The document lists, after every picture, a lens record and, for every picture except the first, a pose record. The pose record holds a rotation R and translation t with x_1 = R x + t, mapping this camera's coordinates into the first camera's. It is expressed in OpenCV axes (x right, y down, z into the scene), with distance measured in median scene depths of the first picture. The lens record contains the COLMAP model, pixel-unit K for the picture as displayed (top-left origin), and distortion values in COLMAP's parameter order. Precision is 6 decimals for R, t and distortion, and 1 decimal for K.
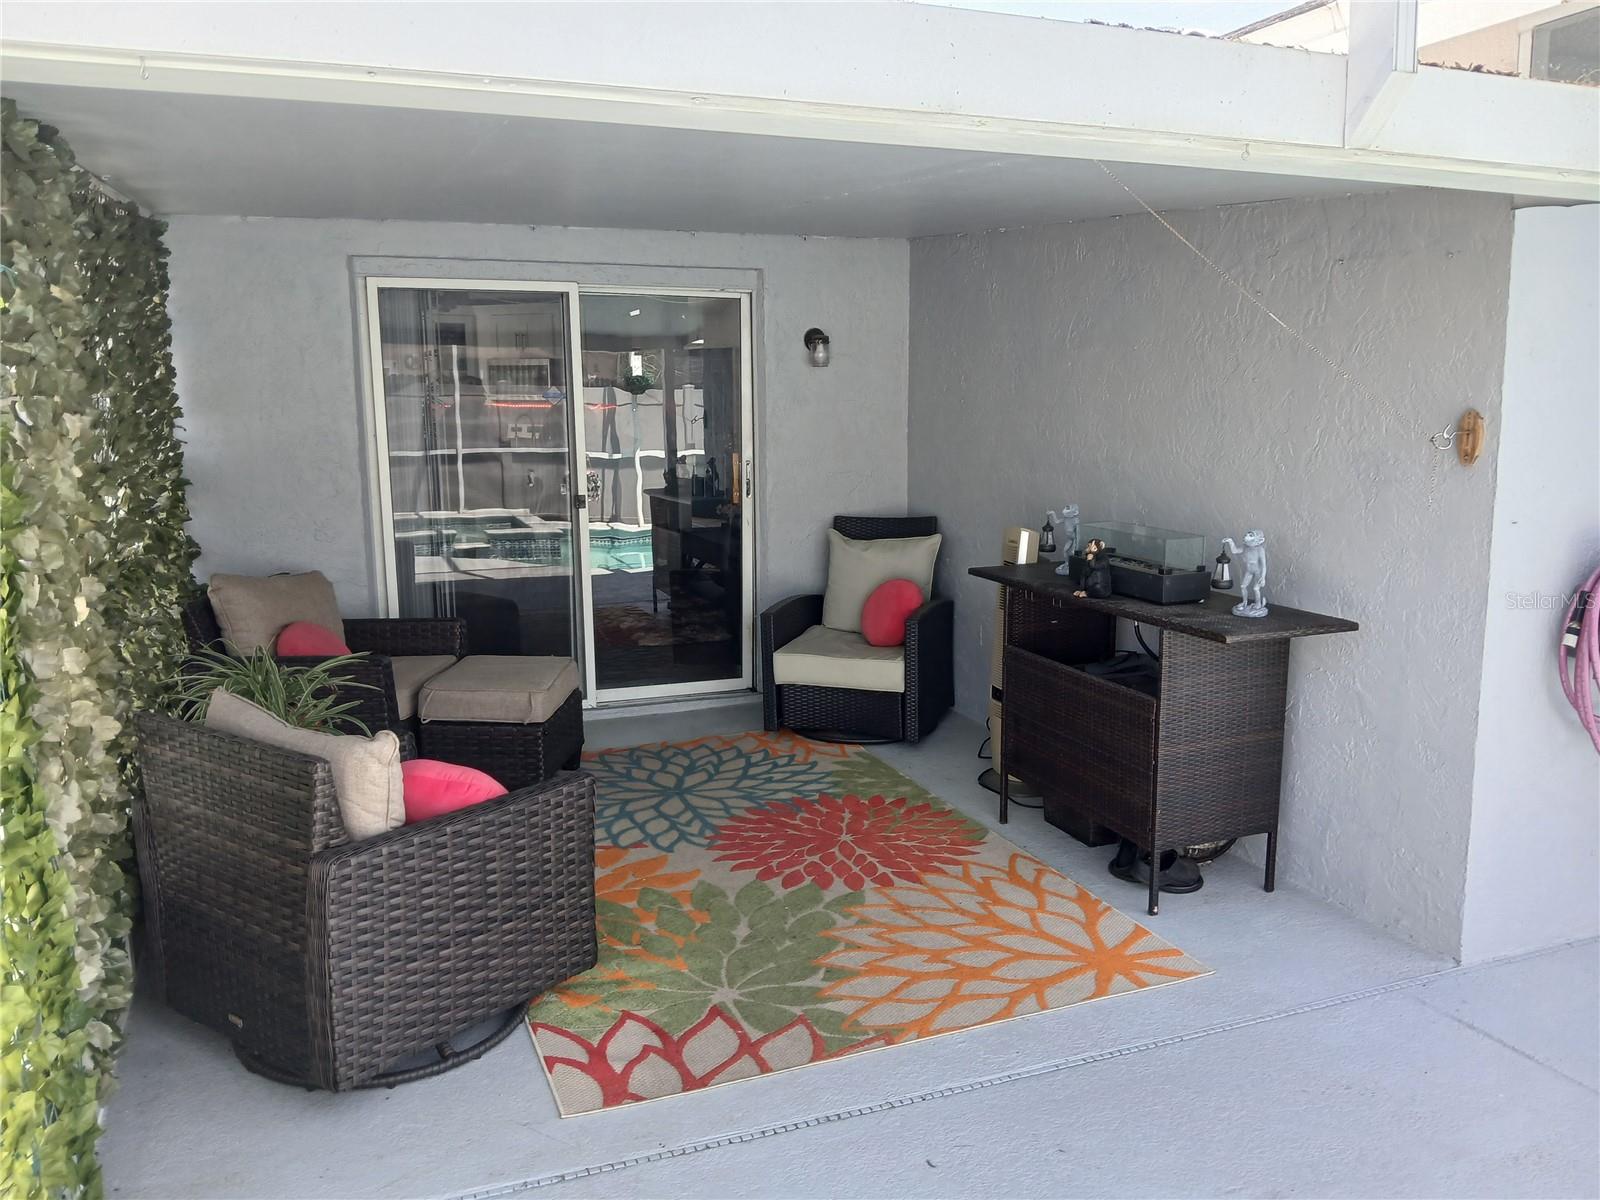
lens RADIAL K [[1240.7, 0, 800.1], [0, 1240.7, 592.7], [0, 0, 1]] dist [0.095131, -0.214682]
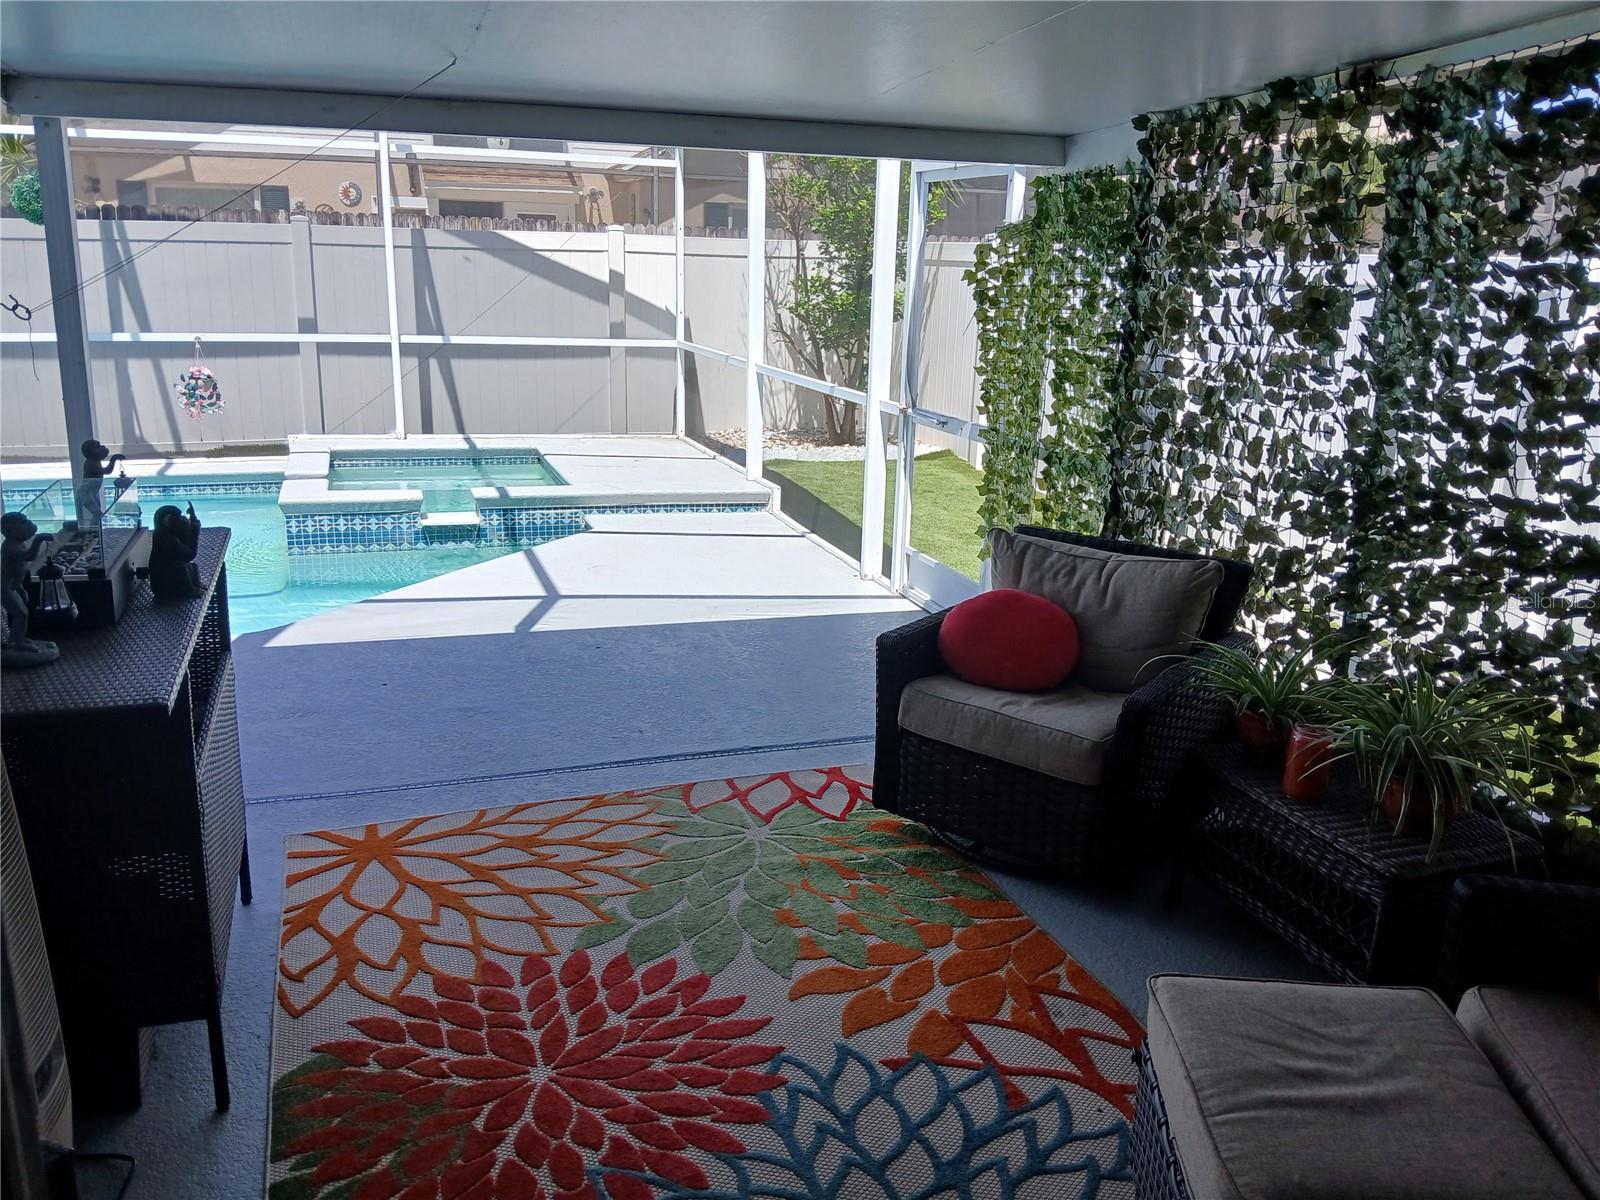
lens RADIAL K [[1240.7, 0, 800.1], [0, 1240.7, 592.7], [0, 0, 1]] dist [0.095131, -0.214682]
pose [[-0.998886, -0.037253, 0.028982, -0.100060], [-0.021938, 0.910127, 0.413748, -0.271569], [-0.041790, 0.412651, -0.909930, 1.575406]]
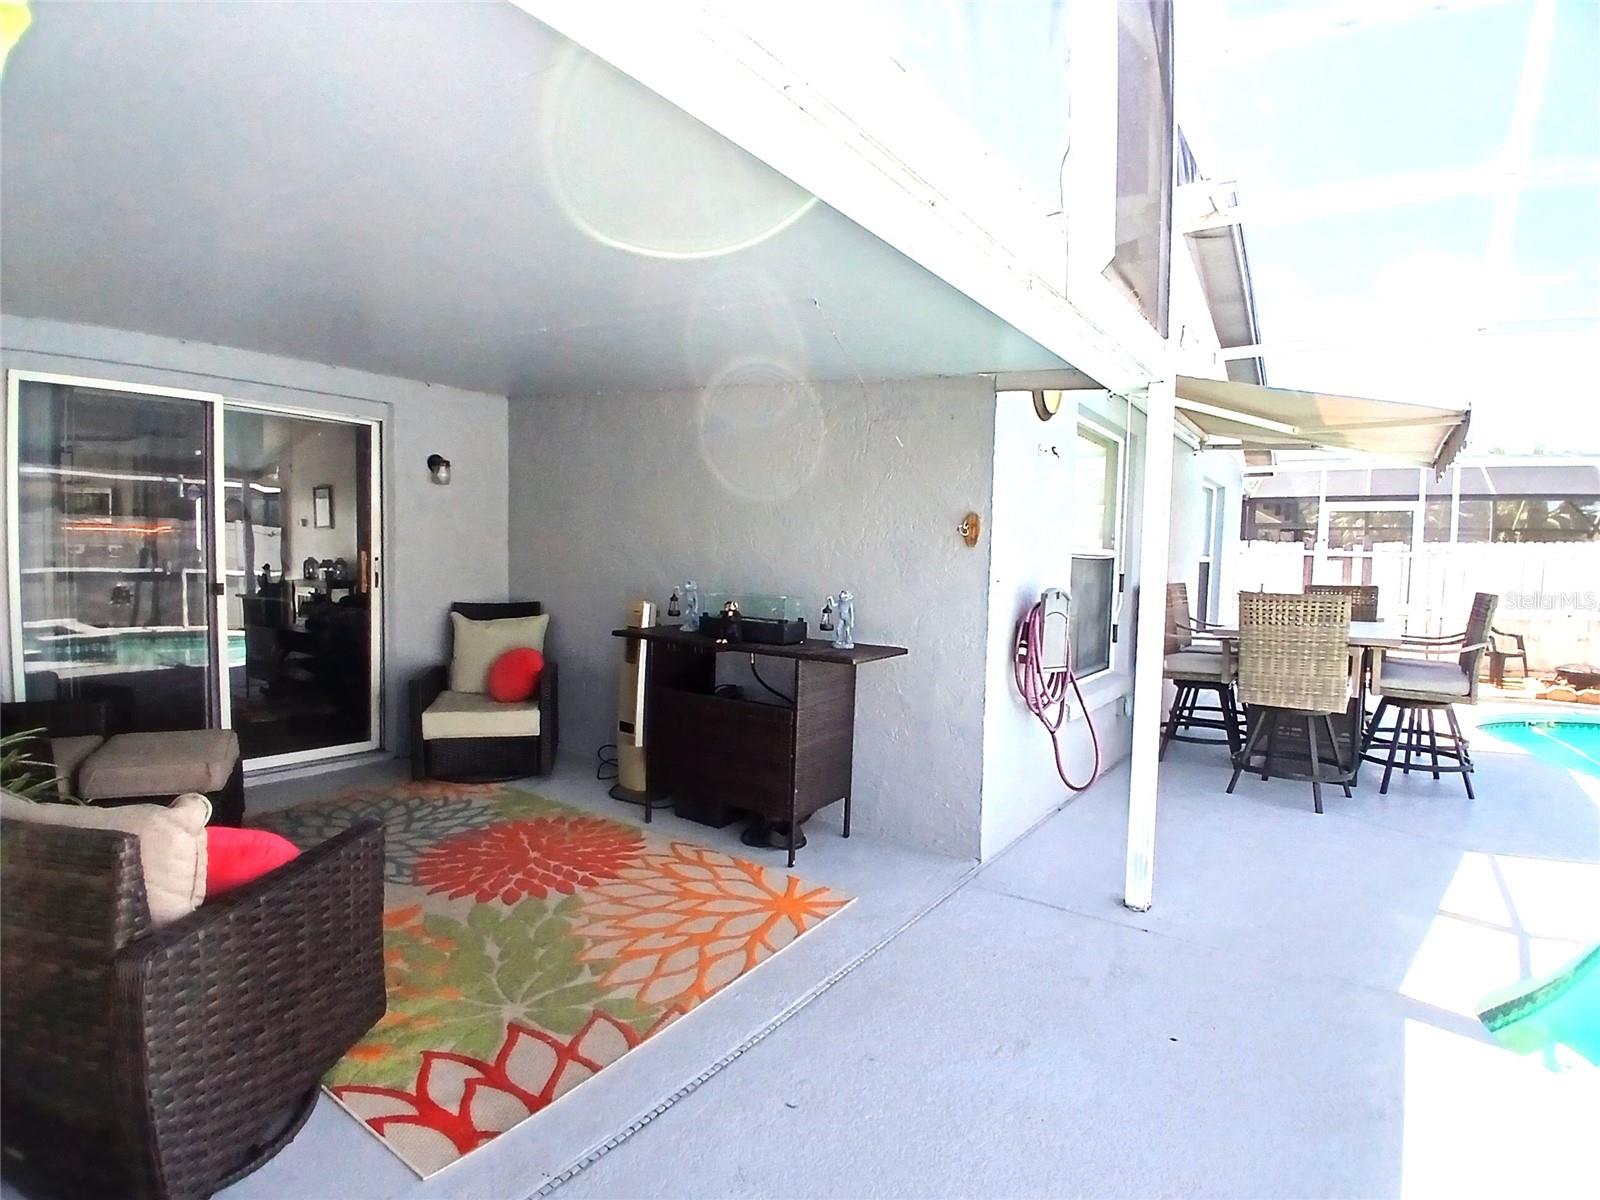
lens RADIAL K [[803.5, 0, 792.7], [0, 803.5, 597.1], [0, 0, 1]] dist [0.025362, -0.057941]
pose [[0.843315, -0.004851, 0.537398, -0.187868], [0.057862, 0.994966, -0.081819, 0.029884], [-0.534296, 0.100094, 0.839350, 0.205716]]
